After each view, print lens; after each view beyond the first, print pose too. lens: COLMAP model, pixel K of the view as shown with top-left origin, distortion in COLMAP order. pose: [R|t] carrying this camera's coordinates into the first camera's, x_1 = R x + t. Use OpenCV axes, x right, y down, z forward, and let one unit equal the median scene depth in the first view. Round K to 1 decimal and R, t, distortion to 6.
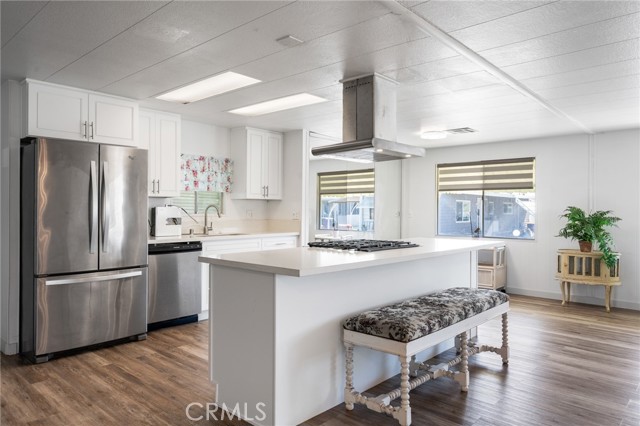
lens RADIAL K [[425.4, 0, 320.0], [0, 425.4, 213.0], [0, 0, 1]] dist [-0.001461, -0.000364]
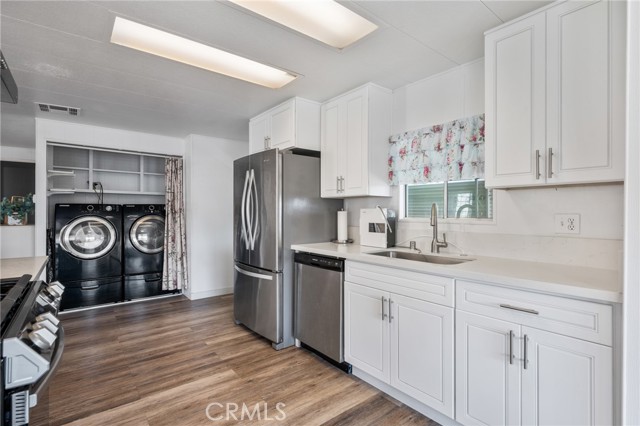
lens RADIAL K [[306.9, 0, 320.0], [0, 306.9, 213.0], [0, 0, 1]] dist [0.001156, 0.000179]
pose [[-0.140850, -0.001212, -0.990030, 0.214465], [-0.011872, 0.999929, 0.000465, -0.005780], [0.989960, 0.011819, -0.140854, 1.030452]]
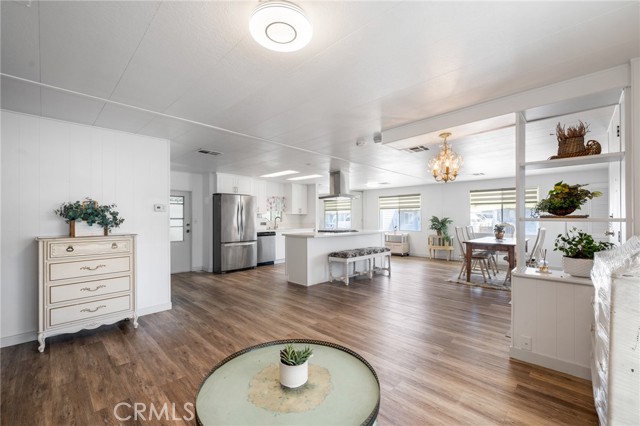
lens RADIAL K [[266.5, 0, 320.0], [0, 266.5, 213.0], [0, 0, 1]] dist [0.000340, 0.000095]
pose [[0.999454, -0.010119, -0.031453, 0.031590], [0.009230, 0.999557, -0.028295, 0.004196], [0.031726, 0.027989, 0.999105, -0.542970]]
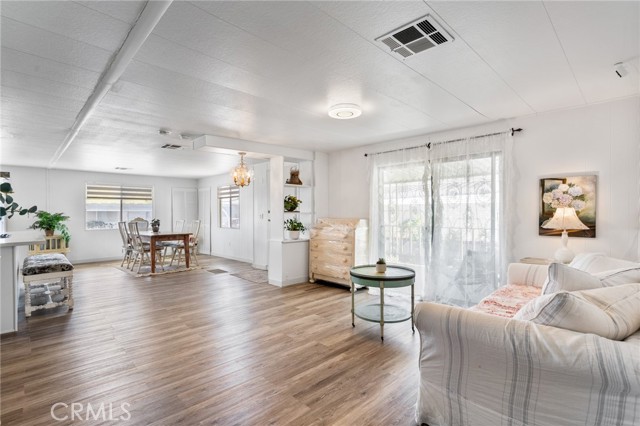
lens RADIAL K [[306.0, 0, 320.0], [0, 306.0, 213.0], [0, 0, 1]] dist [0.001111, 0.000190]
pose [[0.047268, -0.007592, 0.998853, -0.695812], [0.012175, 0.999901, 0.007024, 0.000016], [-0.998808, 0.011829, 0.047356, -0.214270]]
